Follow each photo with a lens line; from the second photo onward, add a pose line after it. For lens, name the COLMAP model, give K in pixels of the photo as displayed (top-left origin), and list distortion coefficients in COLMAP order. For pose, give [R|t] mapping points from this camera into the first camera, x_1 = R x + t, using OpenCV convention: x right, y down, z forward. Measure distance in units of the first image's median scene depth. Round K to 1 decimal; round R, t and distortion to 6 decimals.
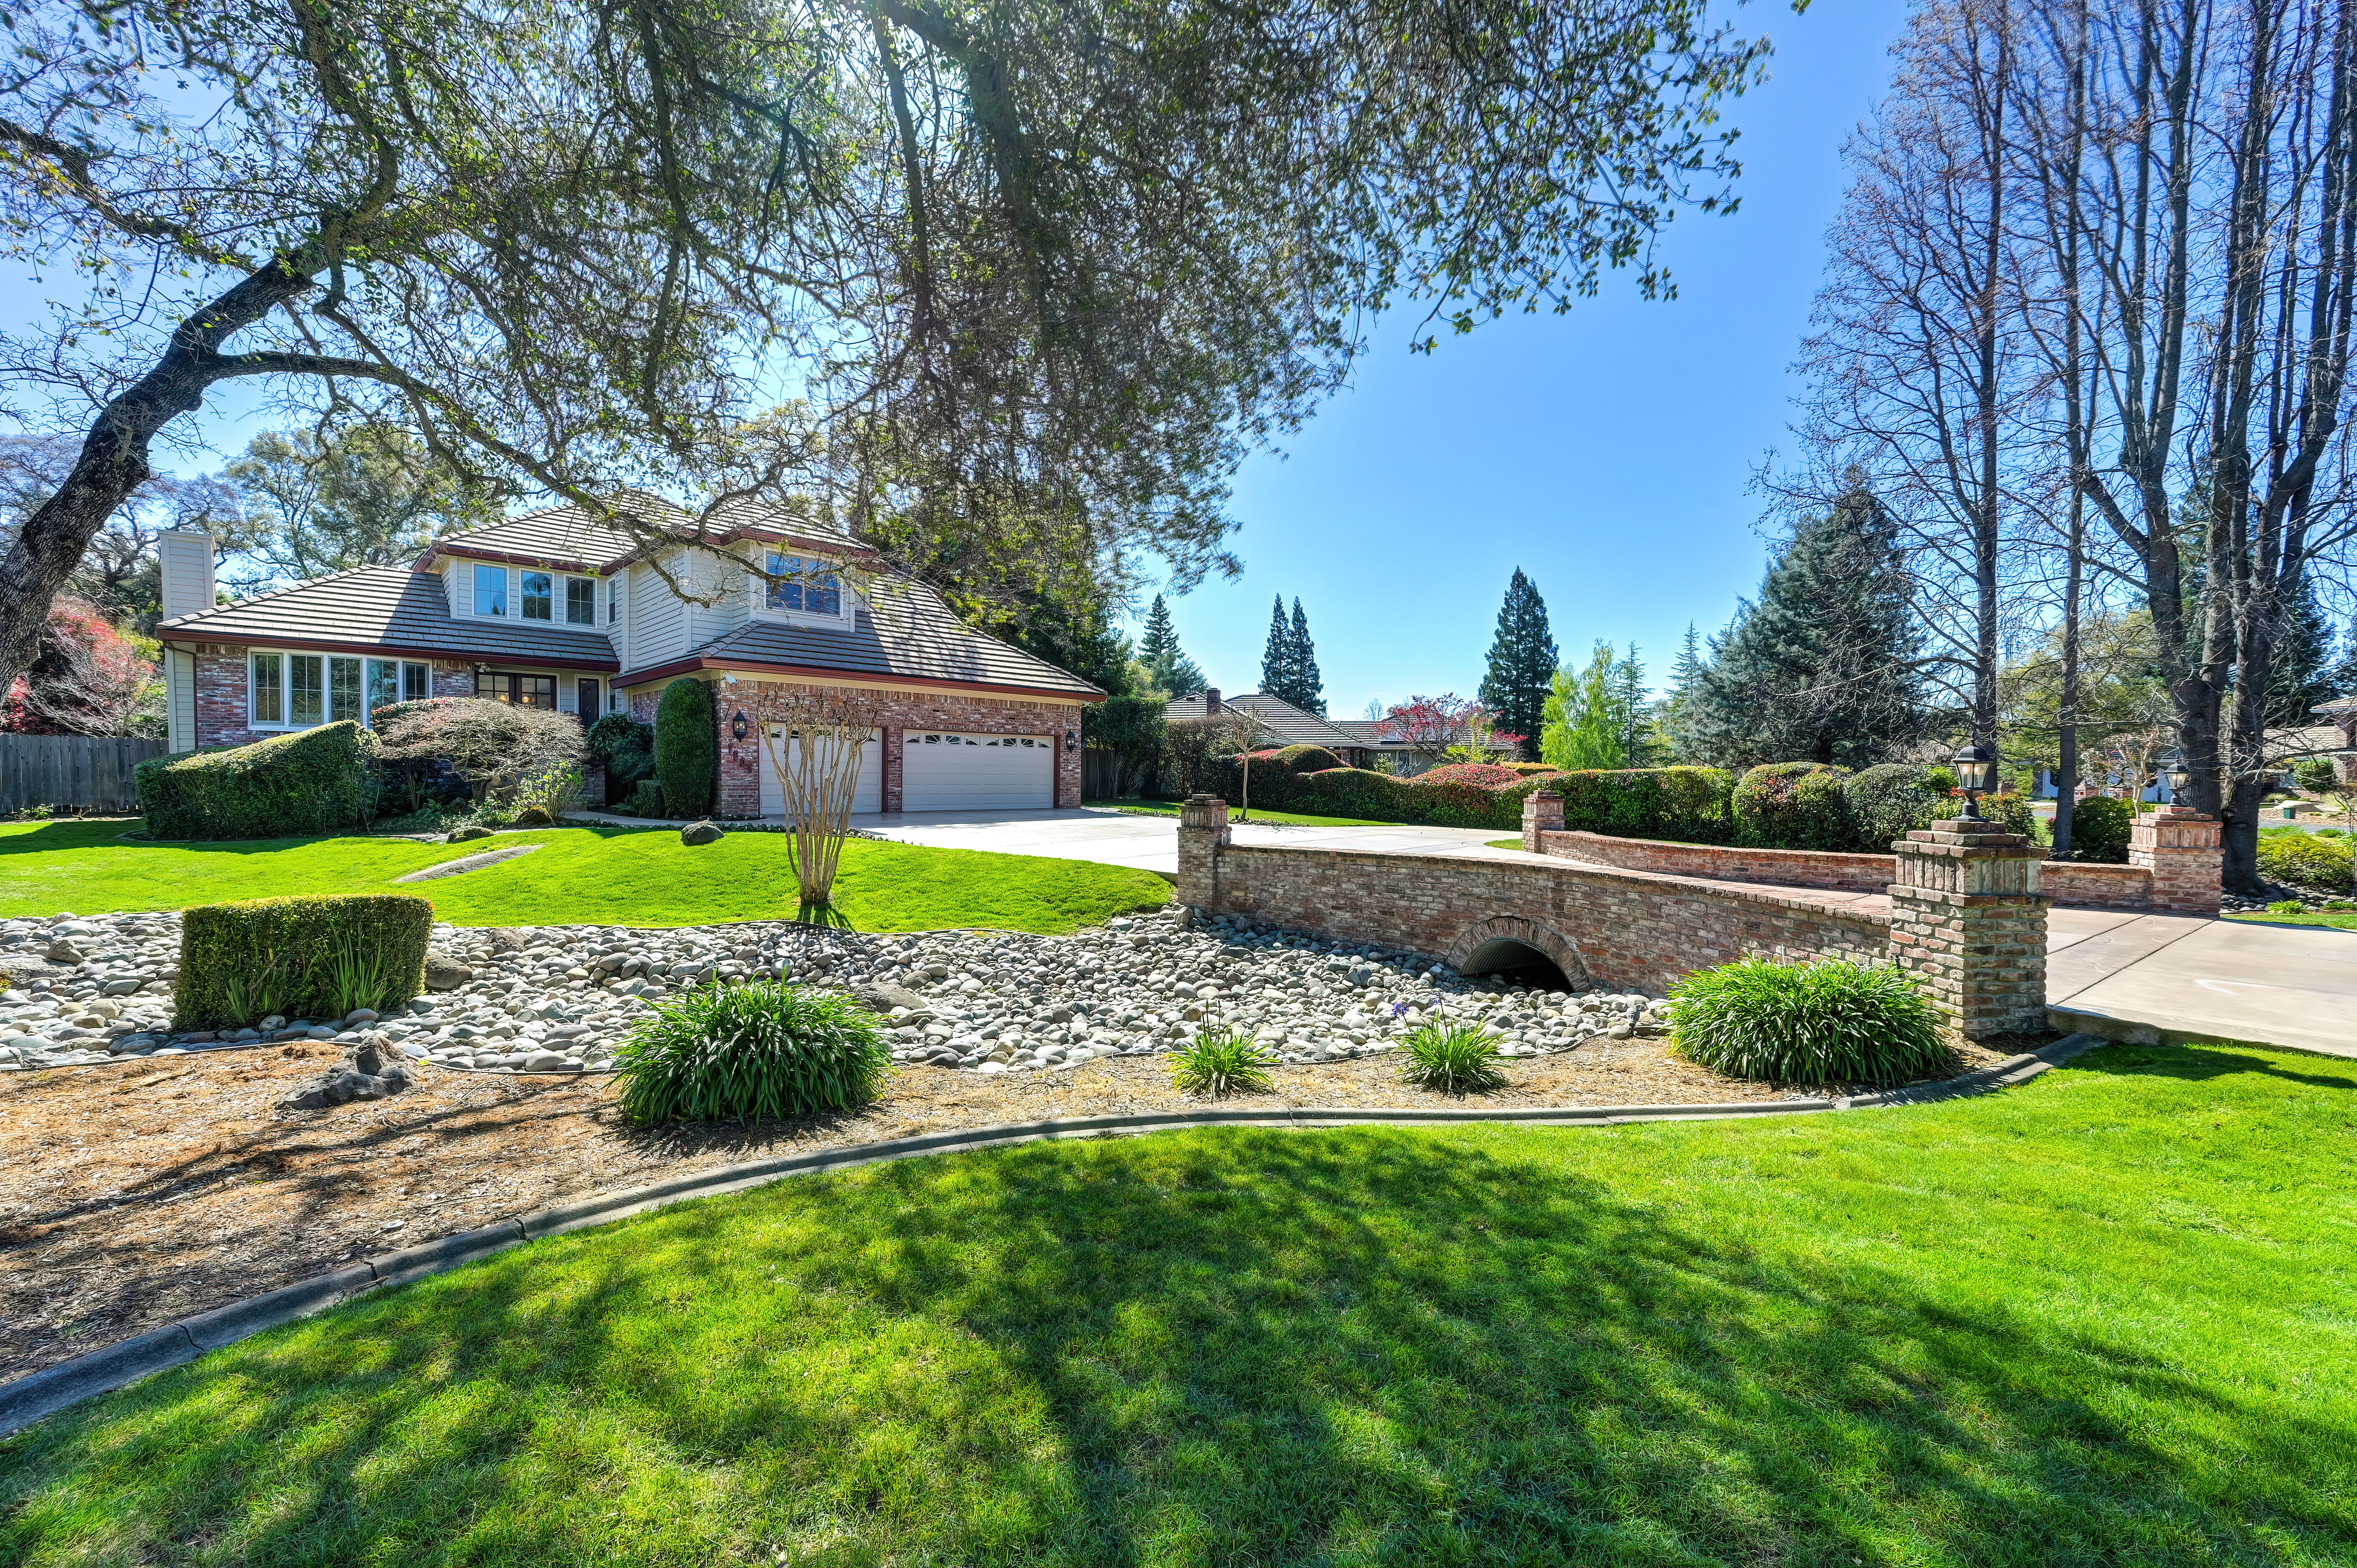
lens RADIAL K [[928.3, 0, 1186.0], [0, 928.3, 785.4], [0, 0, 1]] dist [-0.001068, -0.000047]
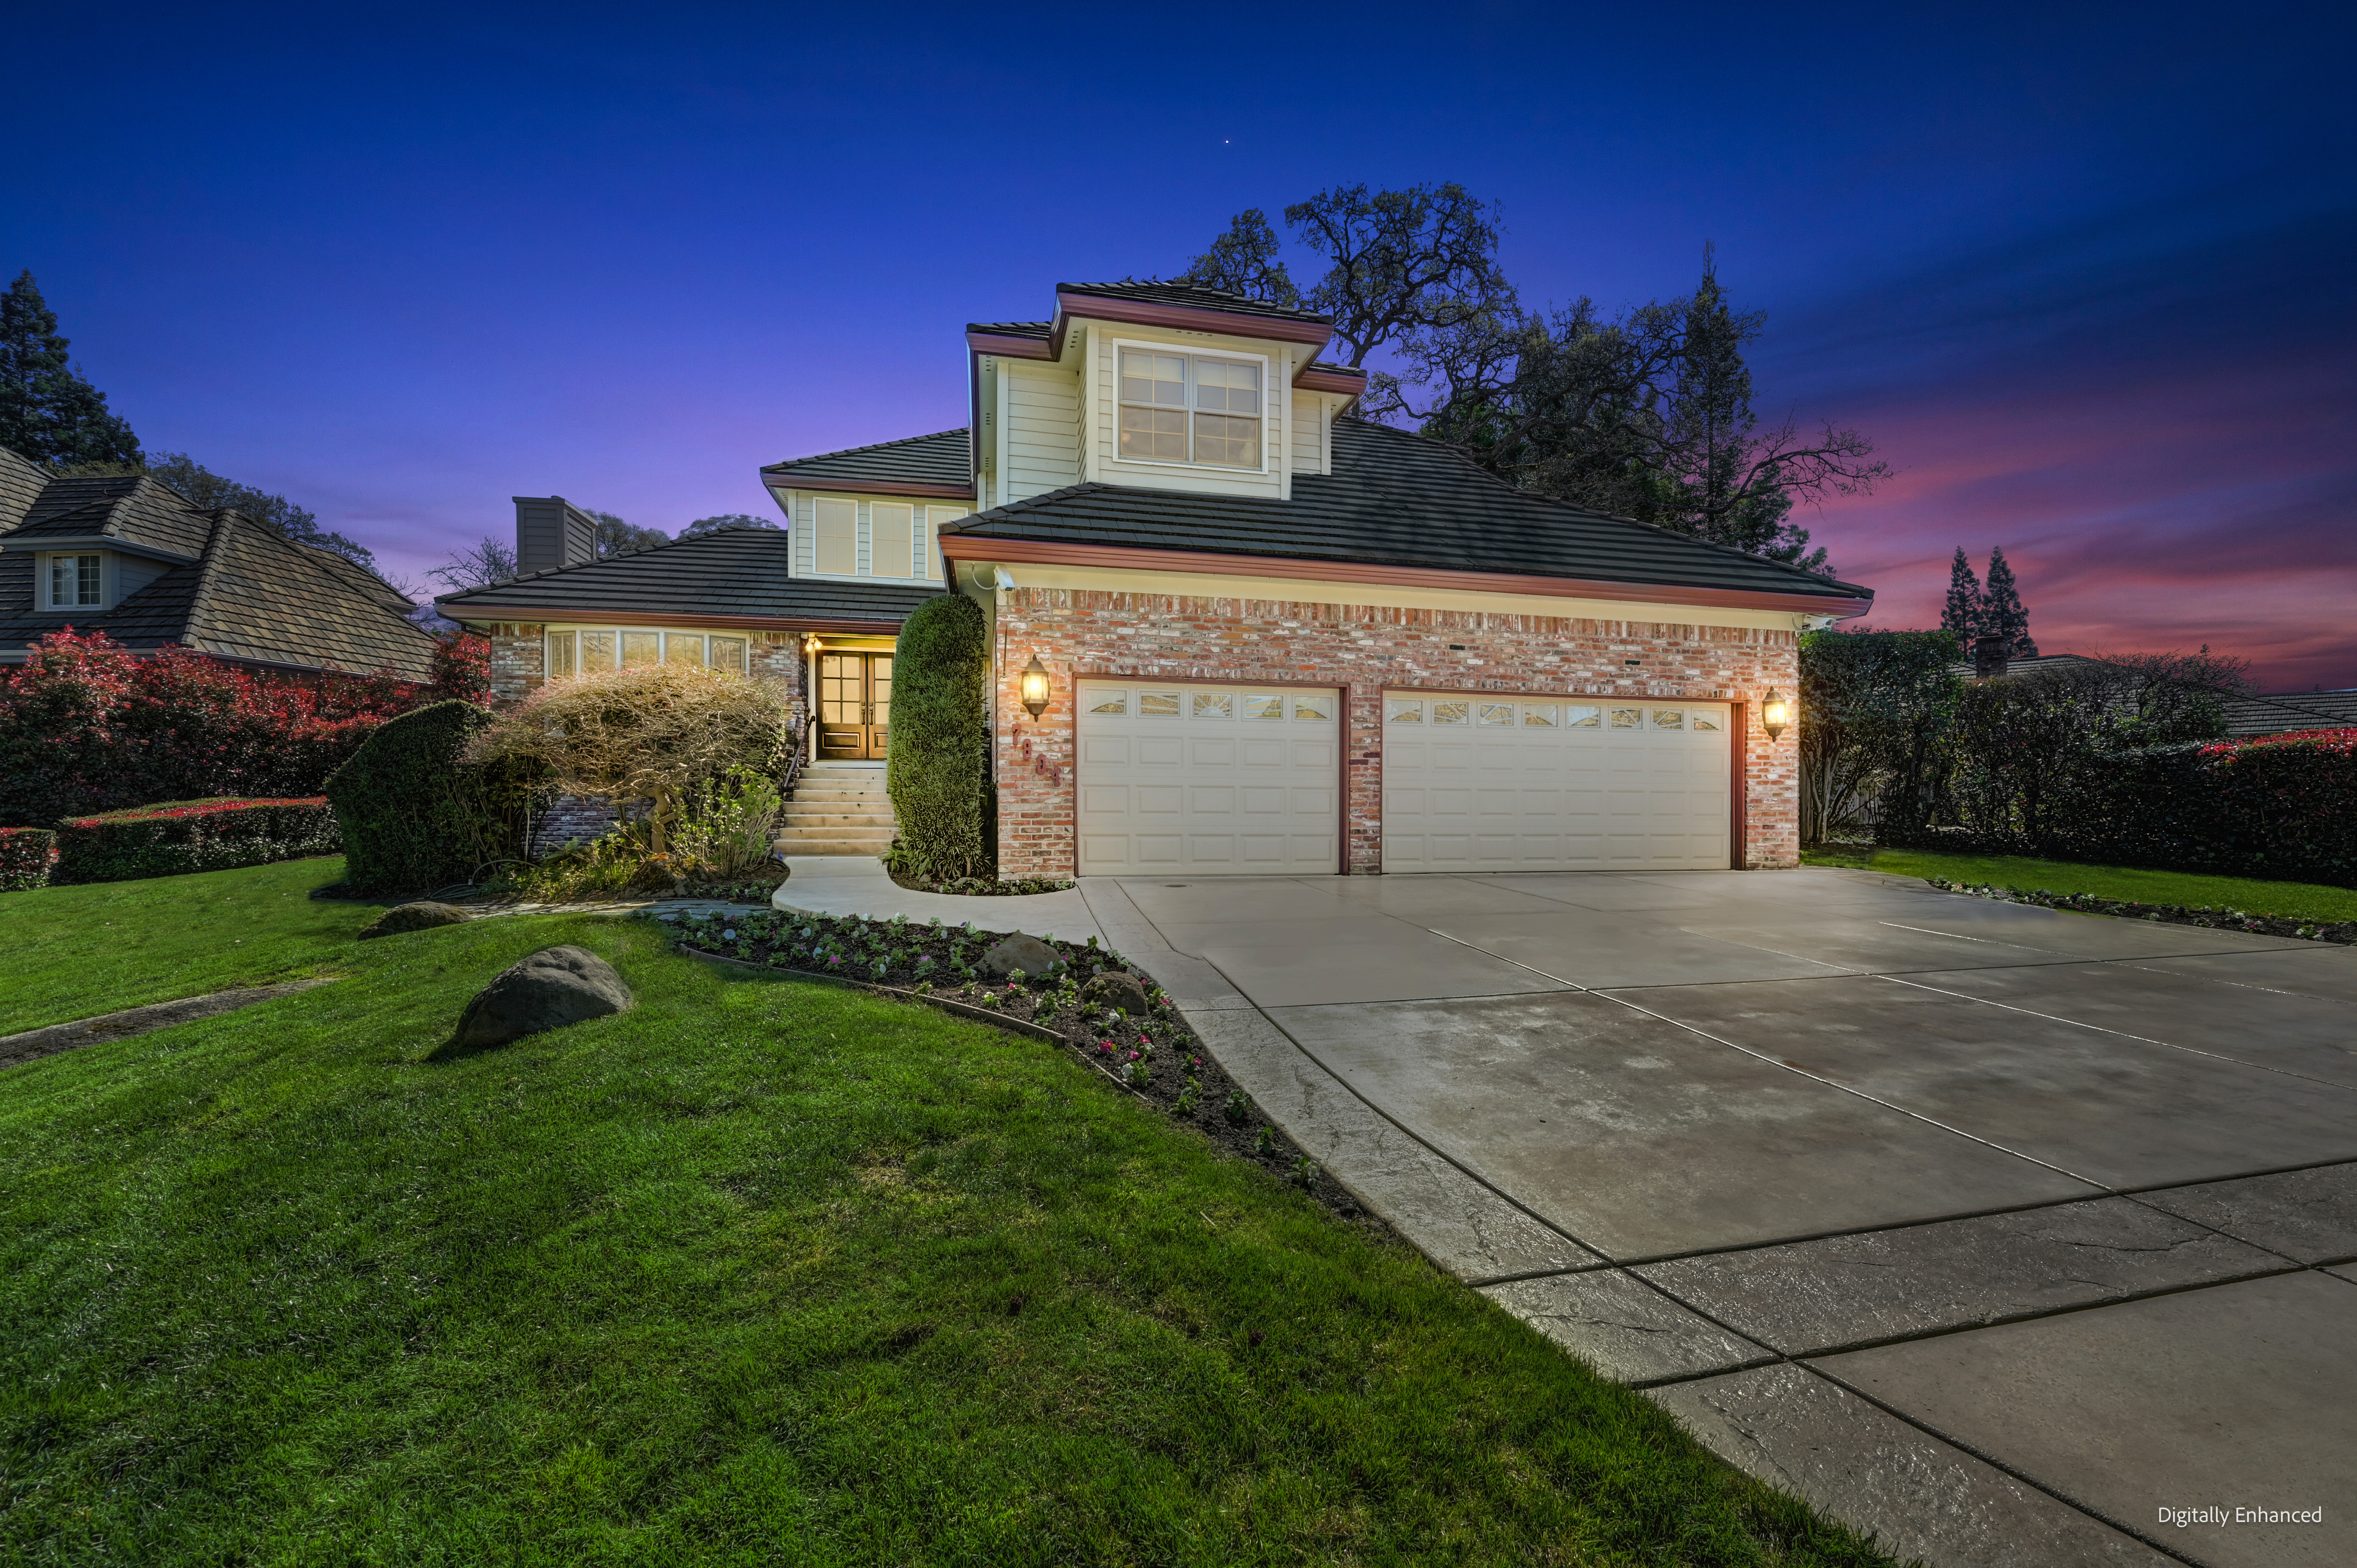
lens RADIAL K [[933.3, 0, 1185.4], [0, 933.3, 790.6], [0, 0, 1]] dist [-0.000830, -0.000123]
pose [[0.843366, -0.002506, -0.537334, -0.136451], [-0.008311, 0.999809, -0.017706, -0.003310], [0.537275, 0.019399, 0.843184, 0.543042]]
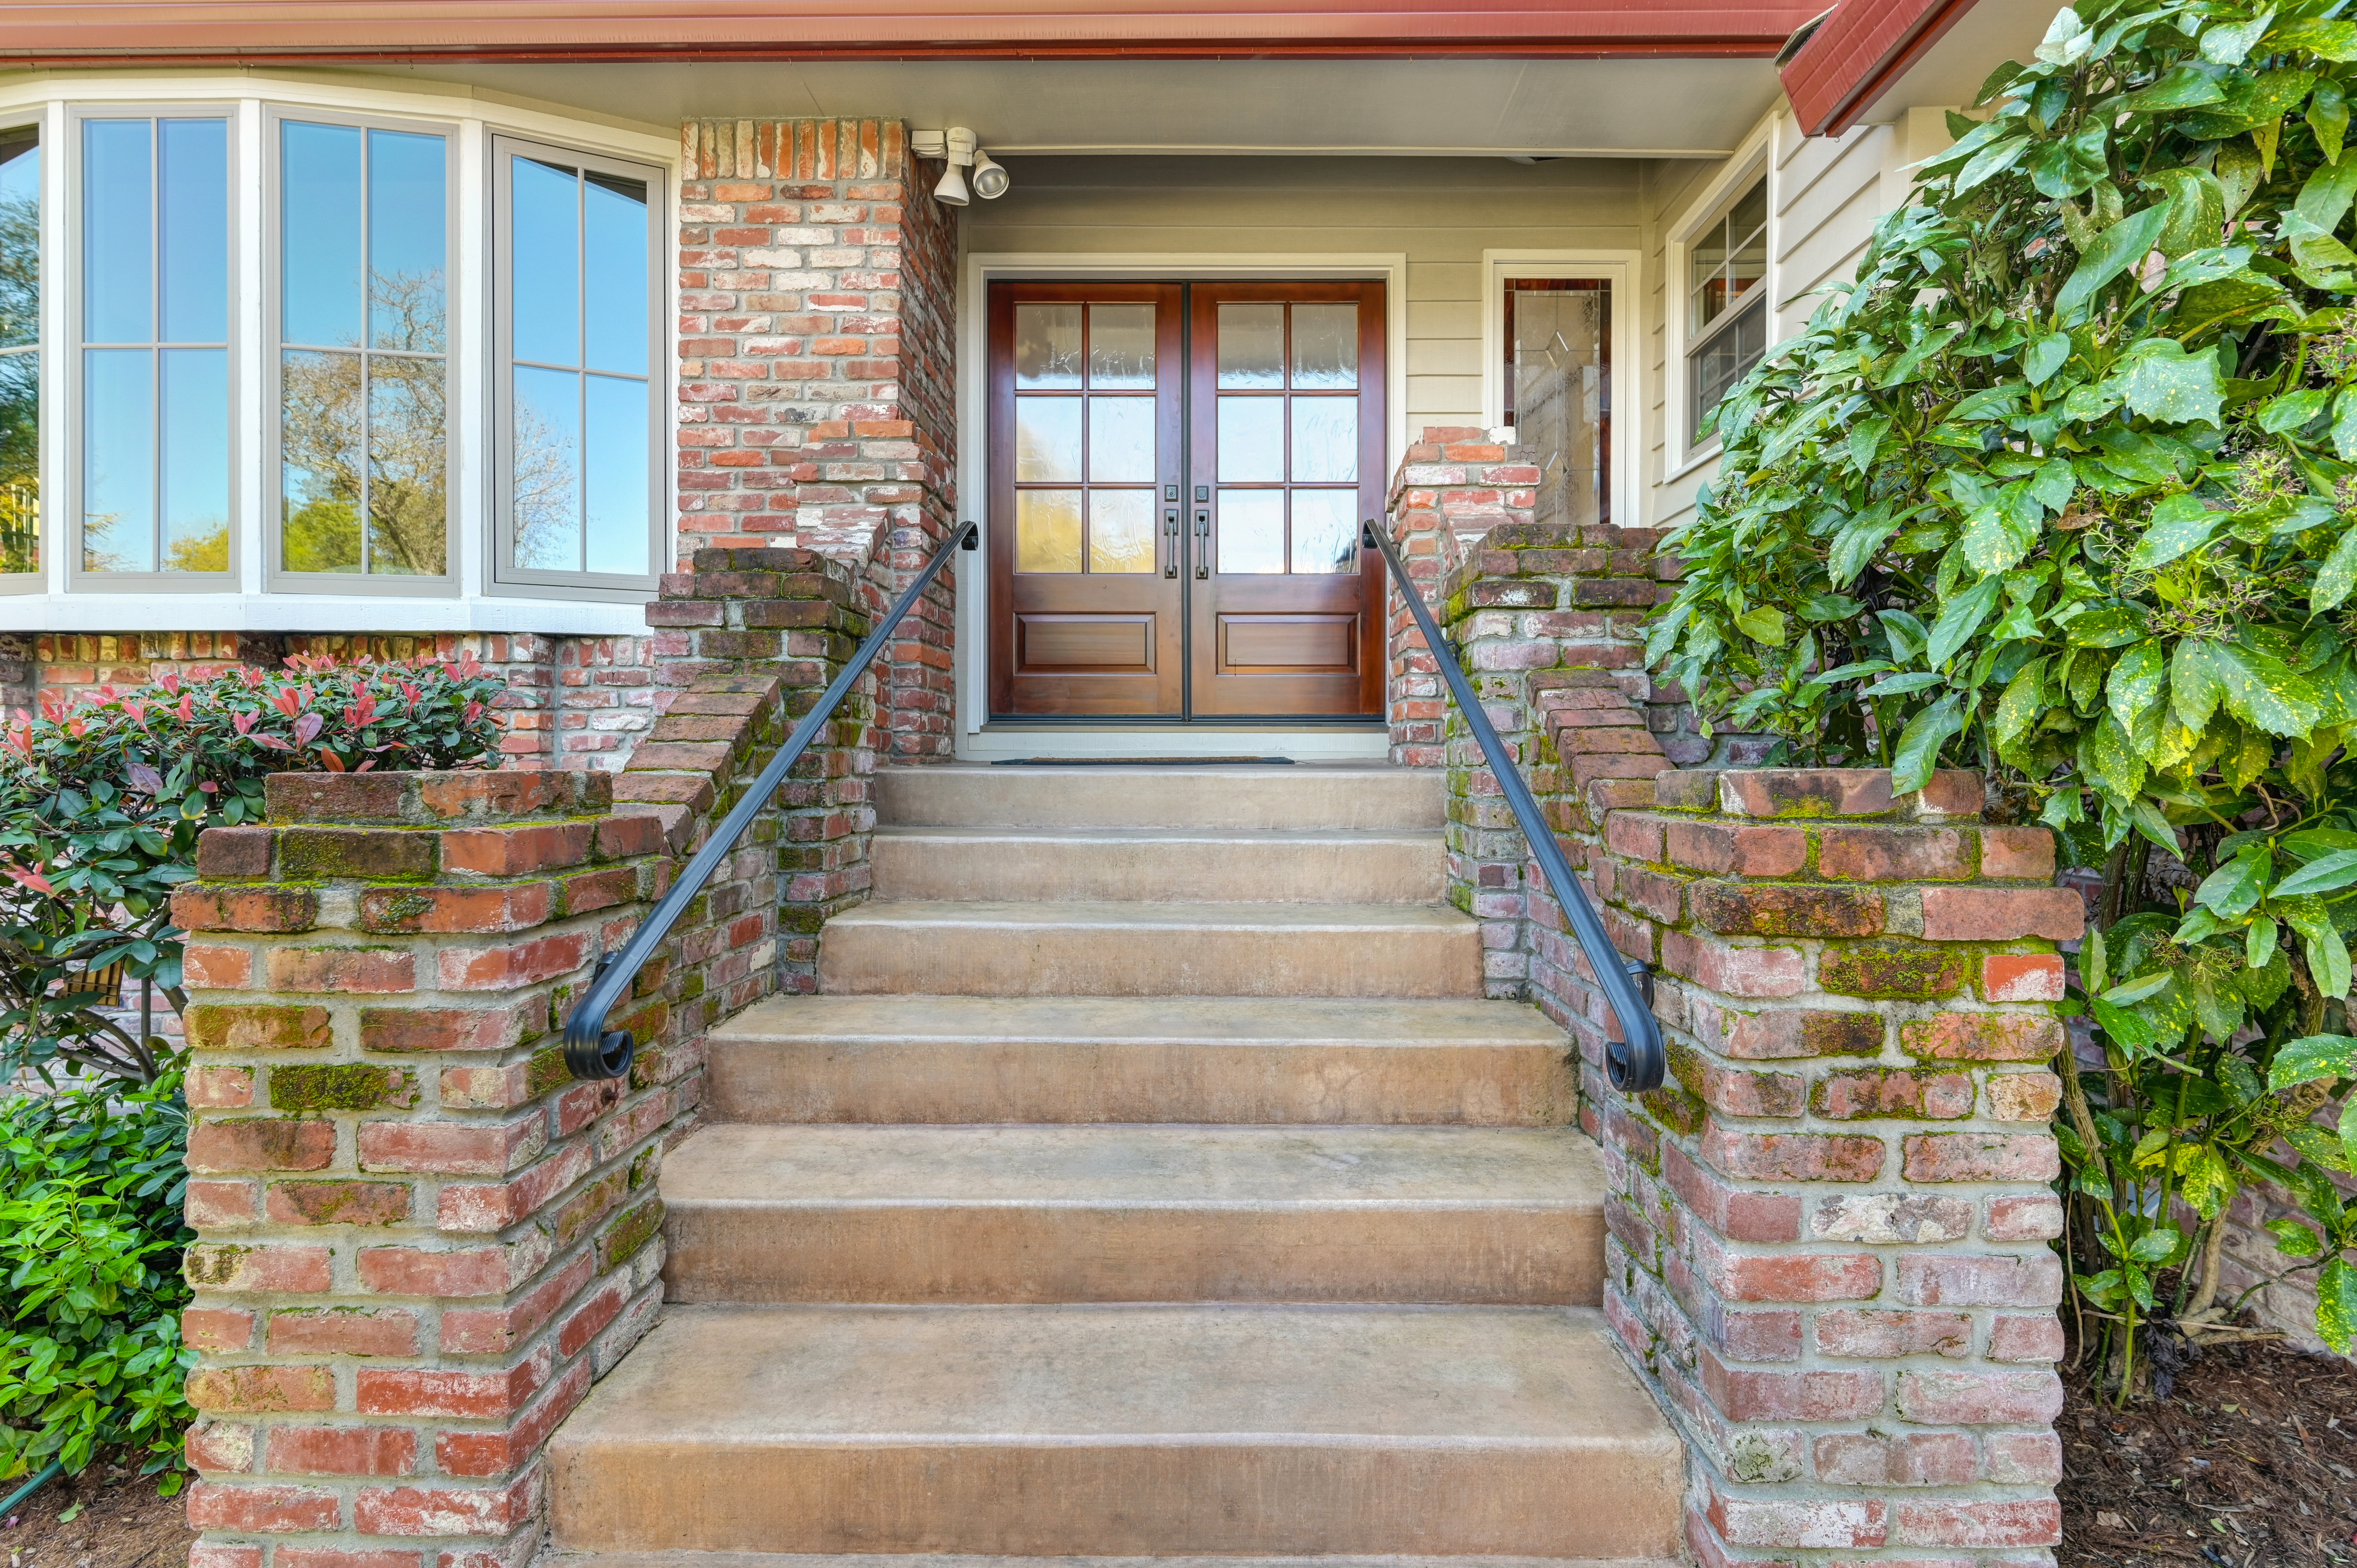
lens RADIAL K [[1104.9, 0, 1186.2], [0, 1104.9, 769.7], [0, 0, 1]] dist [-0.000454, -0.000082]
pose [[0.688175, 0.001603, -0.725543, -0.380728], [-0.007838, 0.999956, -0.005224, -0.016994], [0.725502, 0.009282, 0.688157, 0.725726]]
